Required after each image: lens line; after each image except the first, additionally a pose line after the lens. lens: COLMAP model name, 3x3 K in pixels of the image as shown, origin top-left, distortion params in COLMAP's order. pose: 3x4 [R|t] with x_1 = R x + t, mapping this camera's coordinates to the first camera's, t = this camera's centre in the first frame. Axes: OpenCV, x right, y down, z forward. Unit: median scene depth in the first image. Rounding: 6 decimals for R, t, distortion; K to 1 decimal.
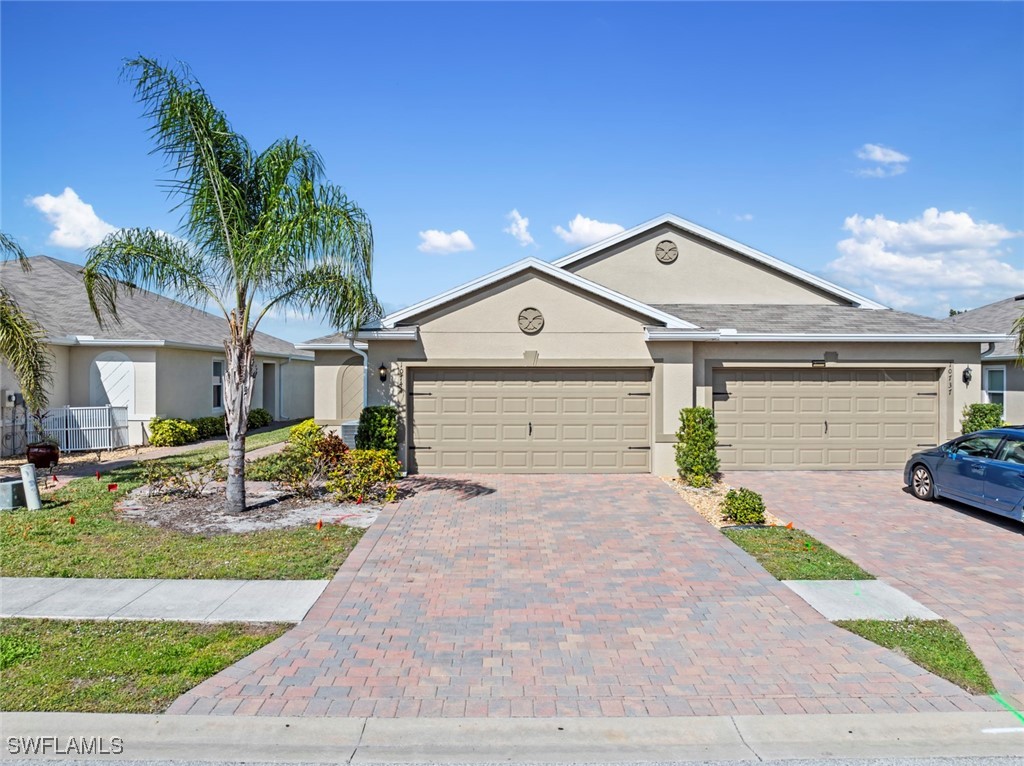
lens RADIAL K [[725.4, 0, 516.1], [0, 725.4, 381.0], [0, 0, 1]] dist [-0.039256, 0.004569]
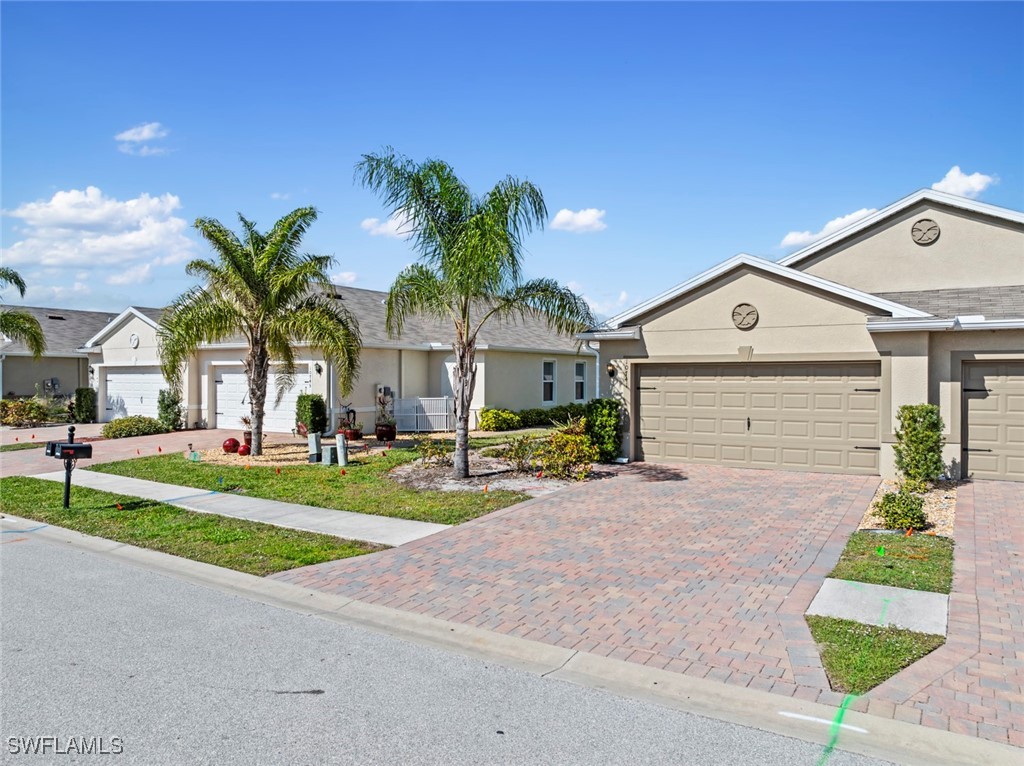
lens RADIAL K [[725.4, 0, 516.1], [0, 725.4, 381.0], [0, 0, 1]] dist [-0.039256, 0.004569]
pose [[0.837392, 0.000929, -0.546601, 0.304061], [-0.001695, 0.999998, -0.000896, 0.008312], [0.546600, 0.001677, 0.837392, -0.018620]]
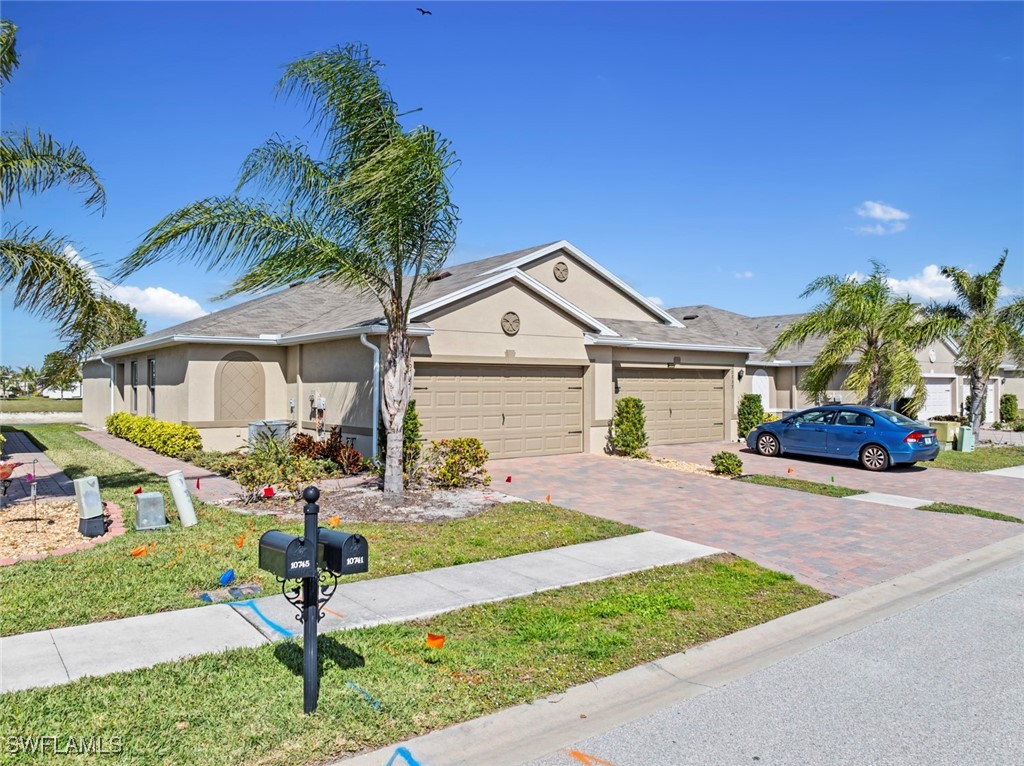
lens RADIAL K [[725.4, 0, 516.1], [0, 725.4, 381.0], [0, 0, 1]] dist [-0.039256, 0.004569]
pose [[0.804011, 0.003713, 0.594603, -0.649449], [0.001643, 0.999963, -0.008466, 0.016707], [-0.594612, 0.007784, 0.803975, 0.080511]]
